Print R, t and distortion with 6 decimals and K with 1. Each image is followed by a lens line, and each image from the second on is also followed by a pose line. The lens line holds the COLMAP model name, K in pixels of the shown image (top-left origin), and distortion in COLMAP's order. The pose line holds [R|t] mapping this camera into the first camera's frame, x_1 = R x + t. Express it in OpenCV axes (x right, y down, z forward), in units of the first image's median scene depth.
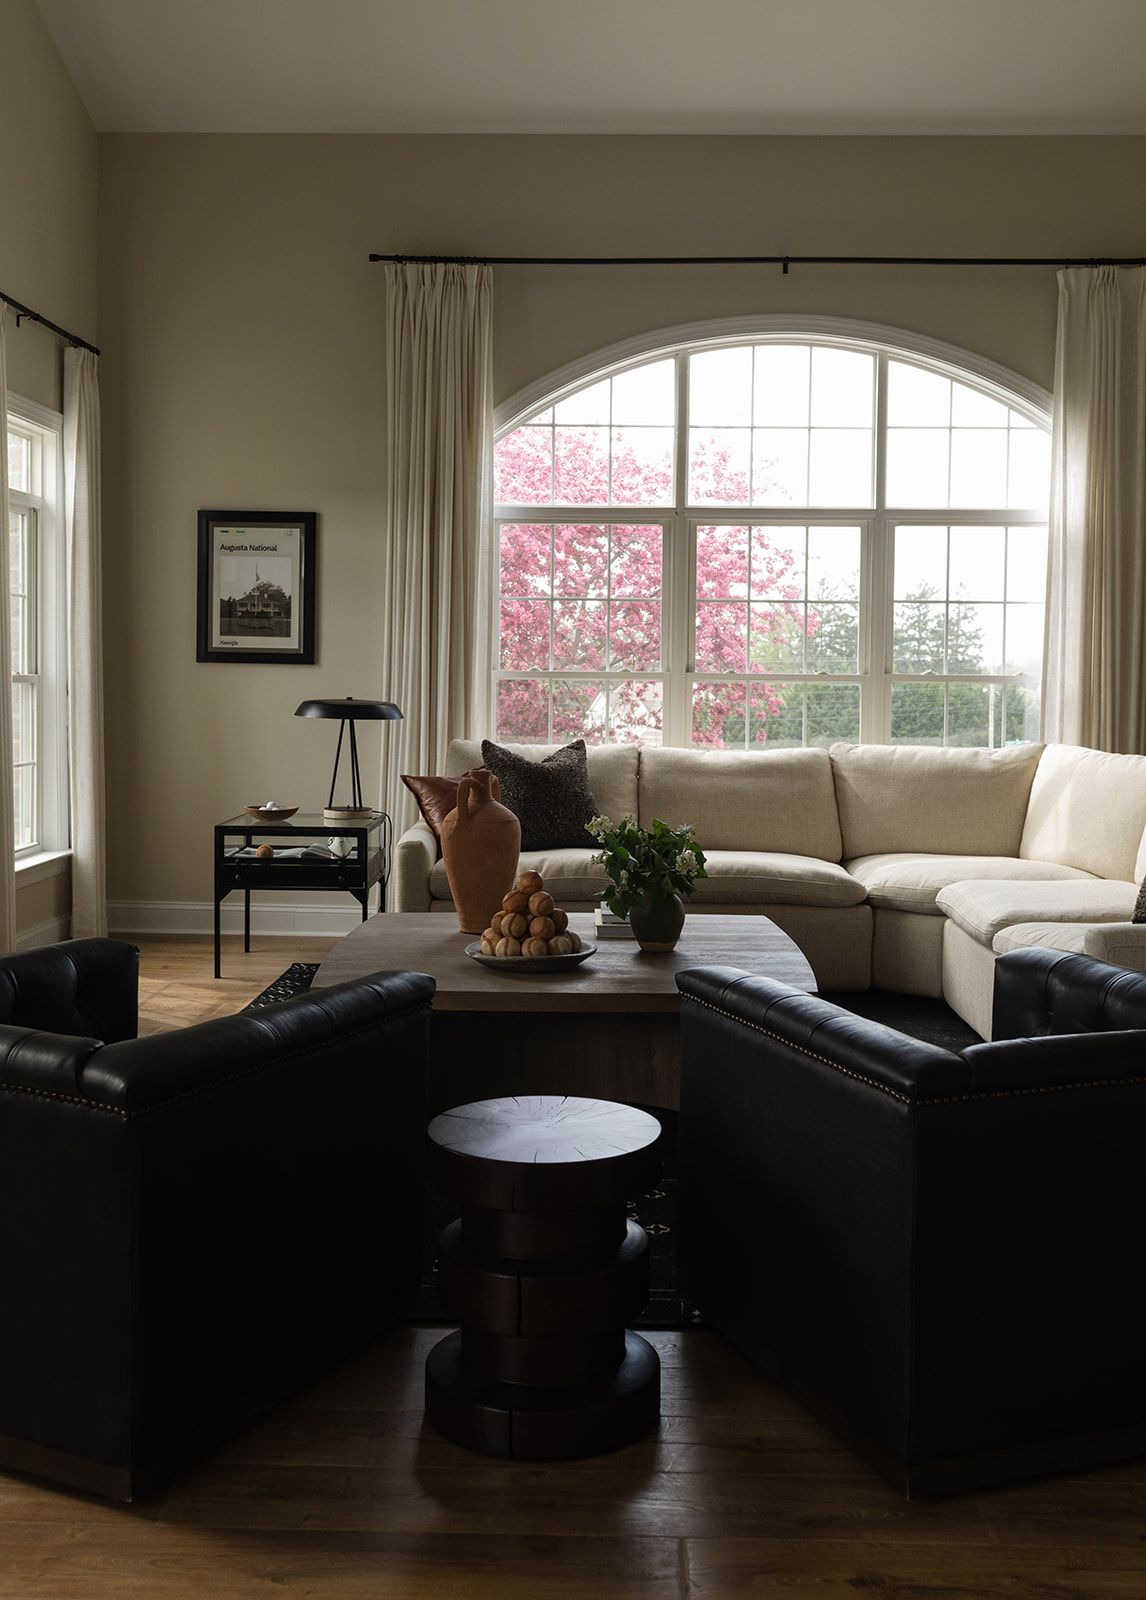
lens RADIAL K [[1617.9, 0, 573.6], [0, 1617.9, 740.8], [0, 0, 1]] dist [0.002852, -0.000200]
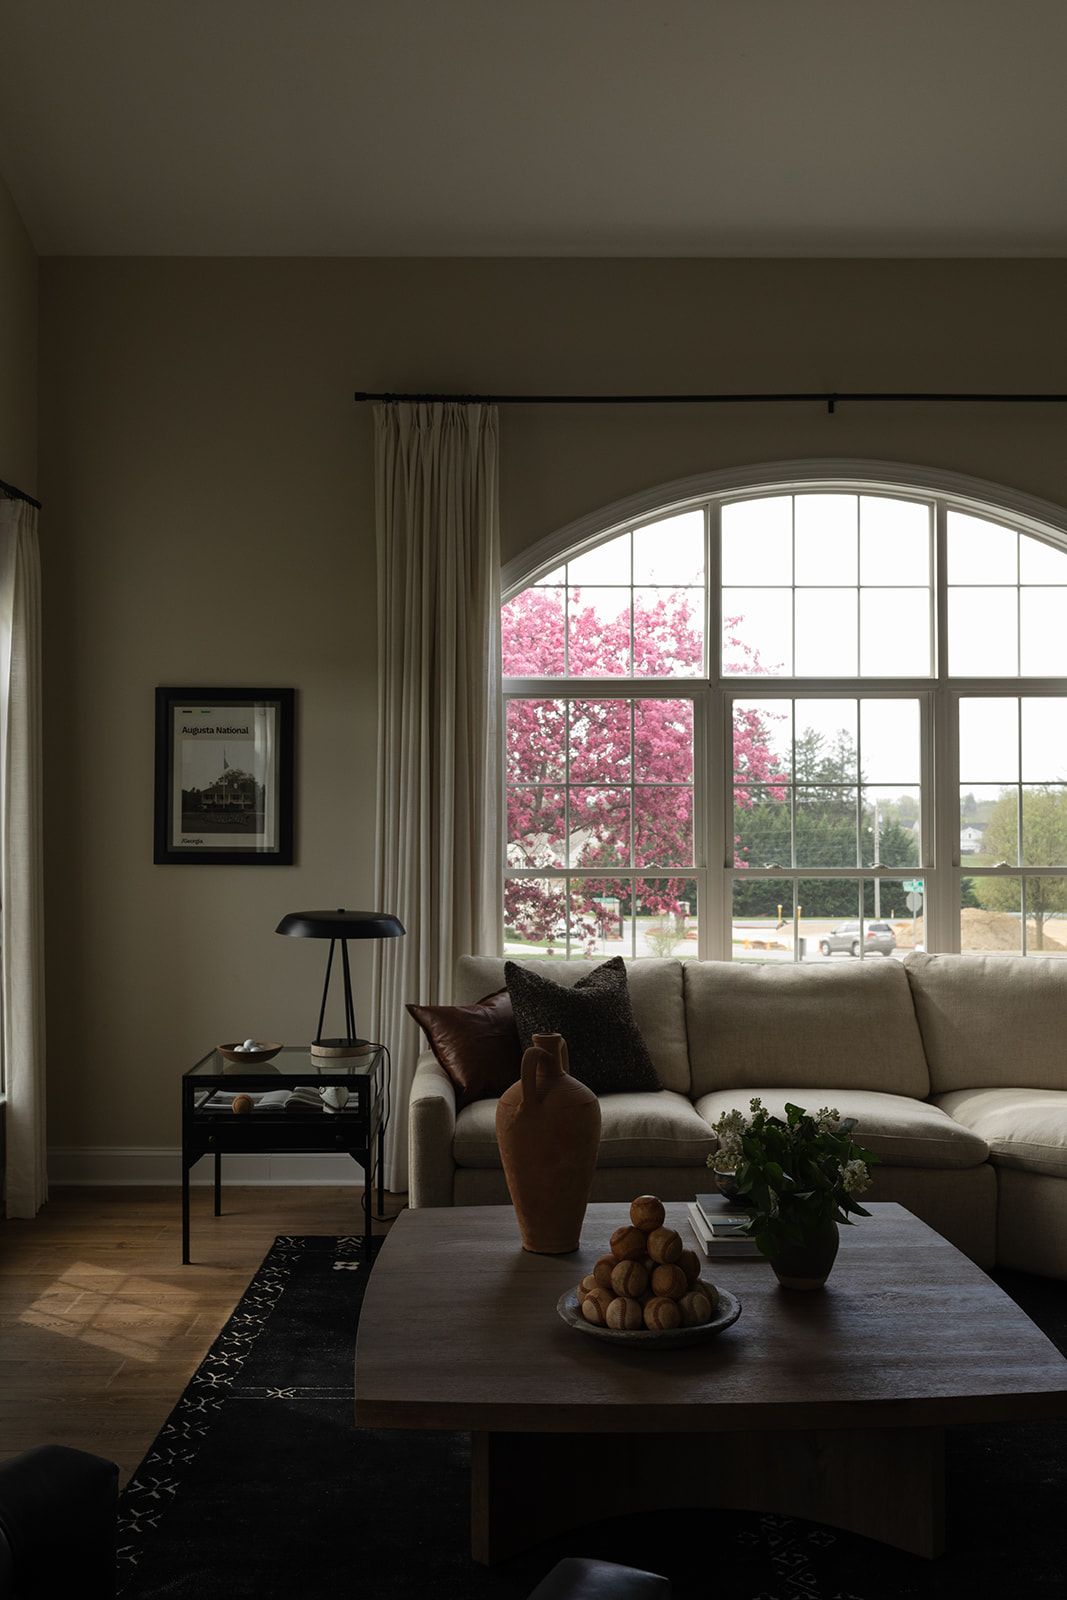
lens RADIAL K [[1513.2, 0, 533.5], [0, 1513.2, 800.0], [0, 0, 1]] dist [-0.004200, 0.013906]
pose [[0.999321, -0.012346, 0.034702, -0.061422], [0.014157, 0.998524, -0.052428, -0.038514], [-0.034004, 0.052884, 0.998022, 0.198379]]
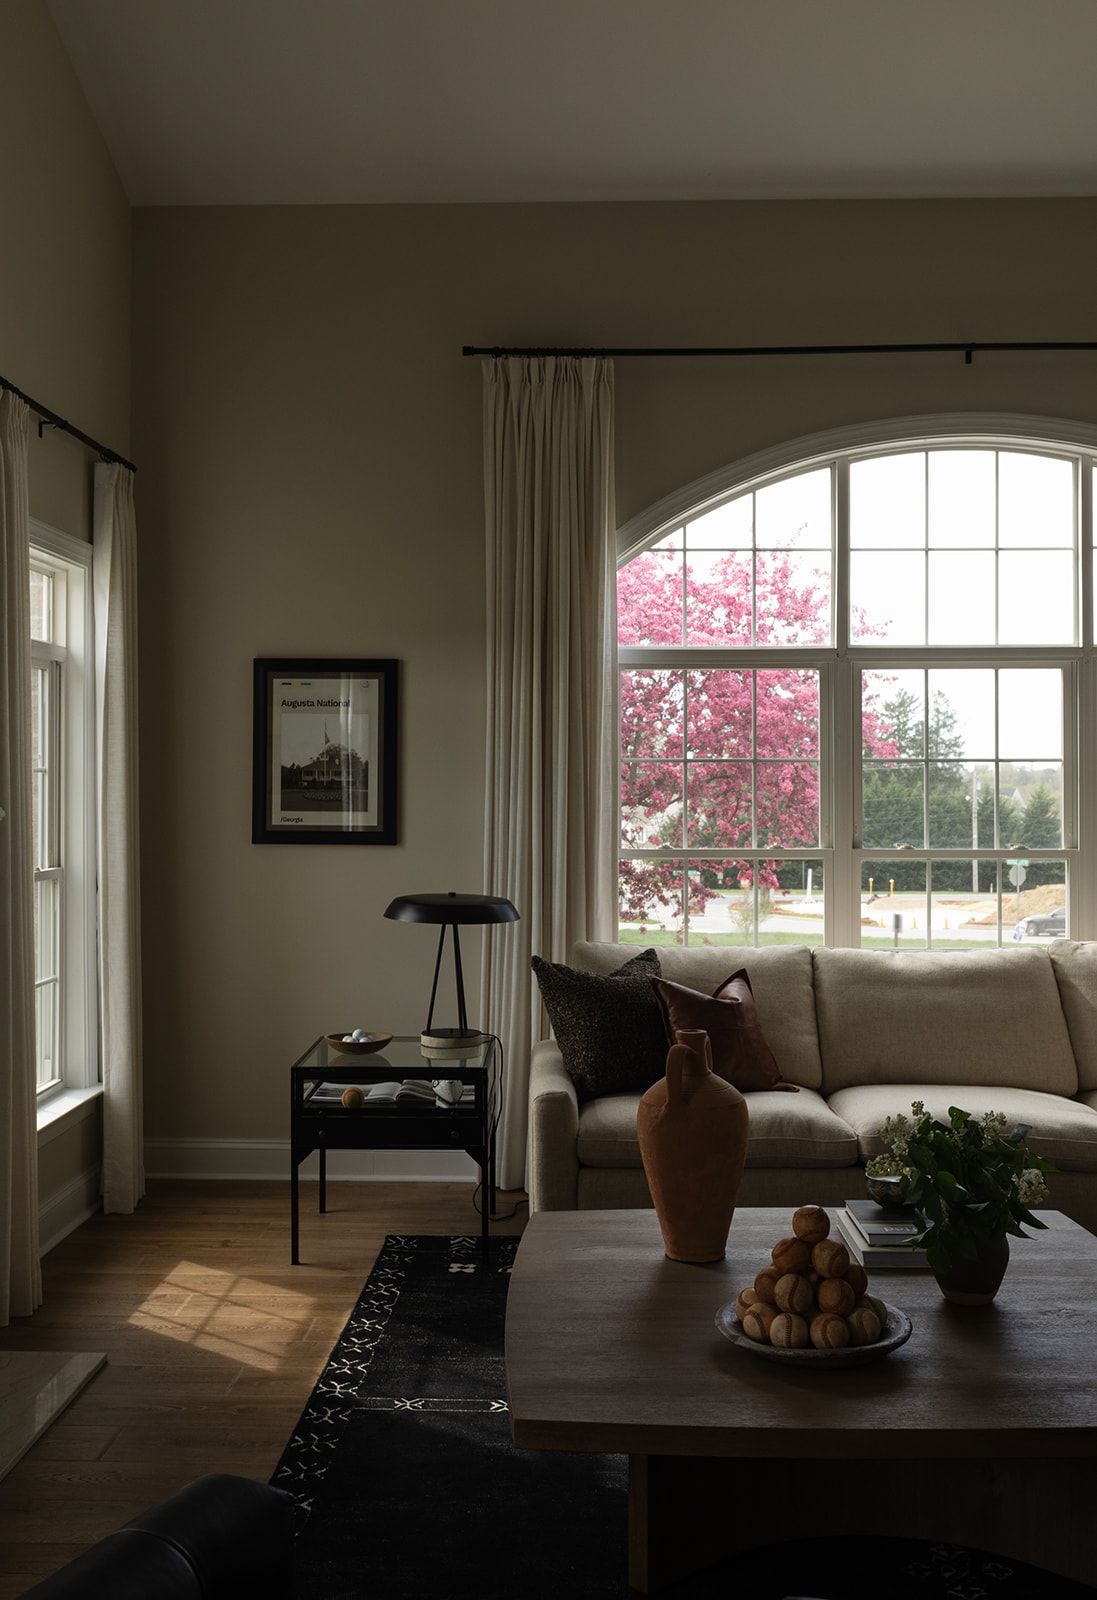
lens RADIAL K [[1598.0, 0, 549.8], [0, 1598.0, 777.0], [0, 0, 1]] dist [0.000494, 0.001495]
pose [[0.999927, -0.012001, -0.001334, -0.083316], [0.011927, 0.998872, -0.045971, -0.044226], [0.001884, 0.045952, 0.998942, 0.198246]]
